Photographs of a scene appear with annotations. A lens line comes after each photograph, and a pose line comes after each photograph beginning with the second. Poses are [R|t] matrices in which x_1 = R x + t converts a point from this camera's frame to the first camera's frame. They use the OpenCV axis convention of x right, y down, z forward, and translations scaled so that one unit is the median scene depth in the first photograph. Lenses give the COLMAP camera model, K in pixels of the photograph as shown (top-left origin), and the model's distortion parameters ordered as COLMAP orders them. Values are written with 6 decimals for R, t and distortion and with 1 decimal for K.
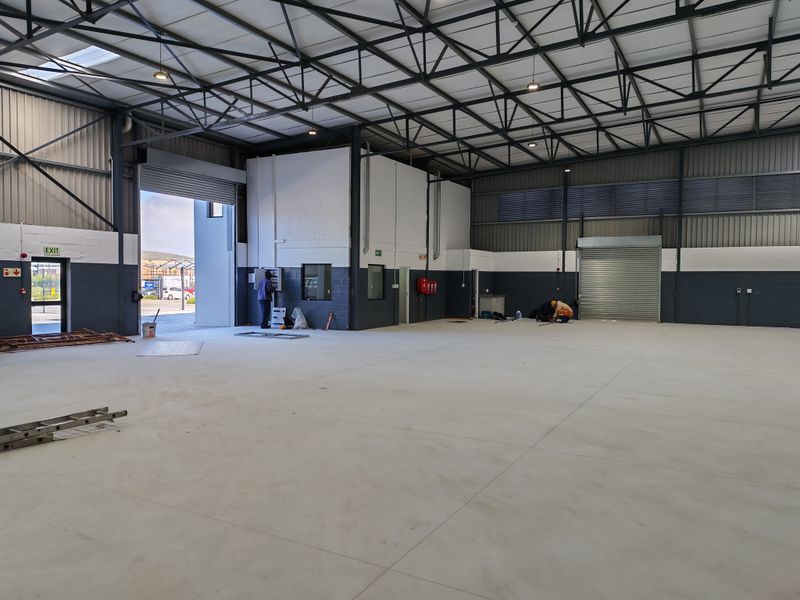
lens RADIAL K [[544.4, 0, 400.0], [0, 544.4, 300.0], [0, 0, 1]] dist [-0.000280, -0.001180]
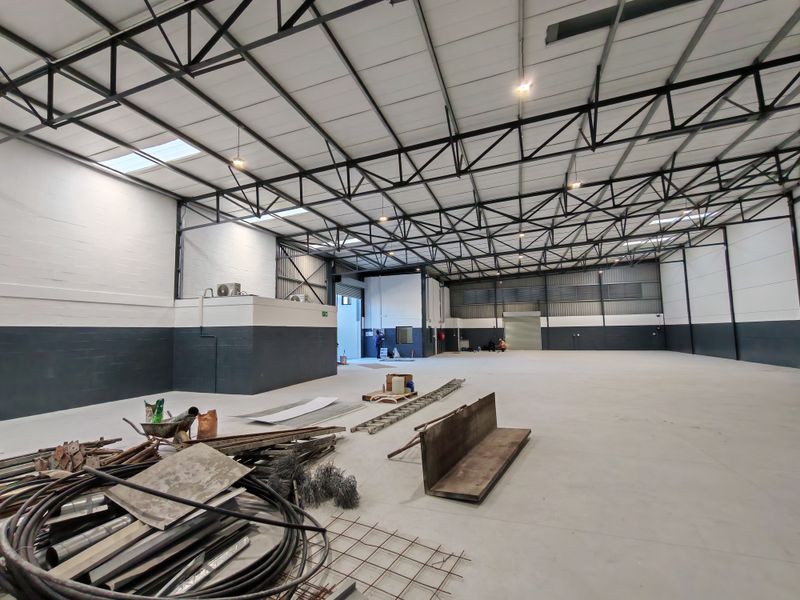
lens RADIAL K [[364.7, 0, 403.1], [0, 364.7, 300.7], [0, 0, 1]] dist [0.000068, 0.000247]
pose [[0.974510, -0.000517, 0.224343, -0.430261], [0.027708, 0.992619, -0.118070, 0.000999], [-0.222626, 0.121276, 0.967331, -0.355902]]
